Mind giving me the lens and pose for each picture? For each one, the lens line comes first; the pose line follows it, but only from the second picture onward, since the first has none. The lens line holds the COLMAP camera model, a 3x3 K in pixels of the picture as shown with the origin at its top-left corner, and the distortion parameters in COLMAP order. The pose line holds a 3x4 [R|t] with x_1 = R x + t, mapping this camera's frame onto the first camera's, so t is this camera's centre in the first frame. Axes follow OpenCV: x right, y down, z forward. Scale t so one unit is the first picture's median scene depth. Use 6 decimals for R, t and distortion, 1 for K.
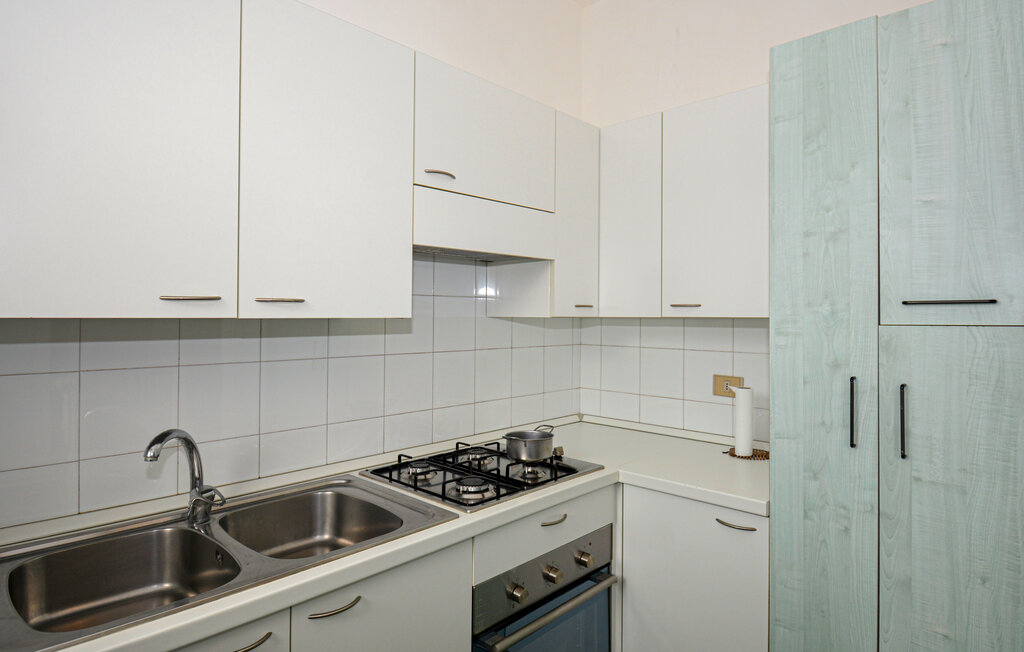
lens RADIAL K [[604.3, 0, 509.2], [0, 604.3, 320.7], [0, 0, 1]] dist [0.023834, -0.036841]
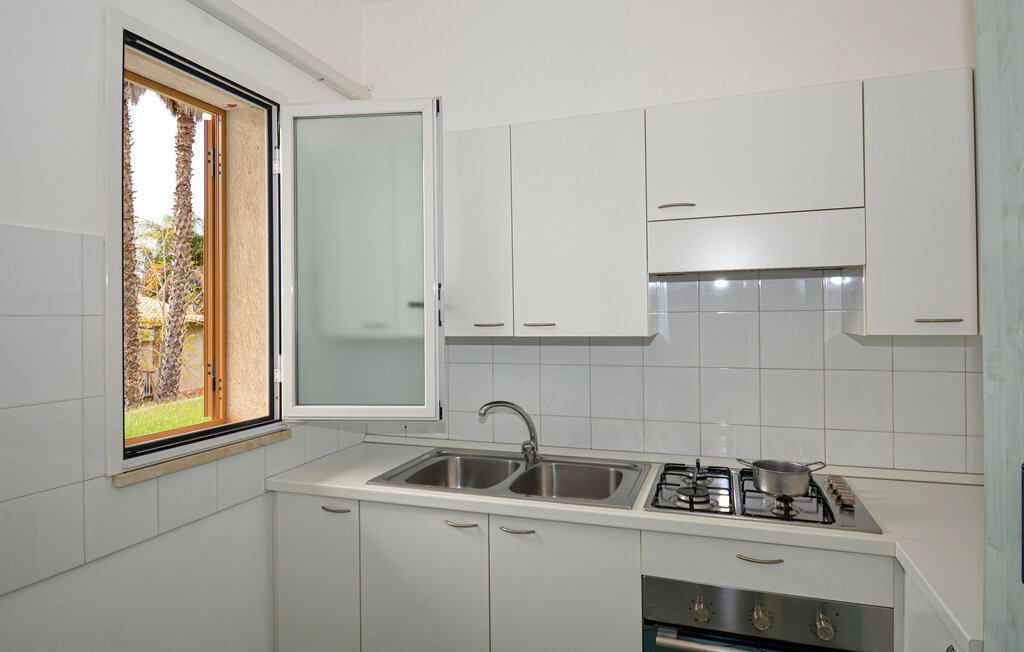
lens RADIAL K [[604.3, 0, 509.2], [0, 604.3, 320.7], [0, 0, 1]] dist [0.023834, -0.036841]
pose [[0.361549, -0.002348, -0.932350, 0.901443], [0.001299, 0.999997, -0.002014, -0.036384], [0.932352, -0.000483, 0.361551, 0.351055]]
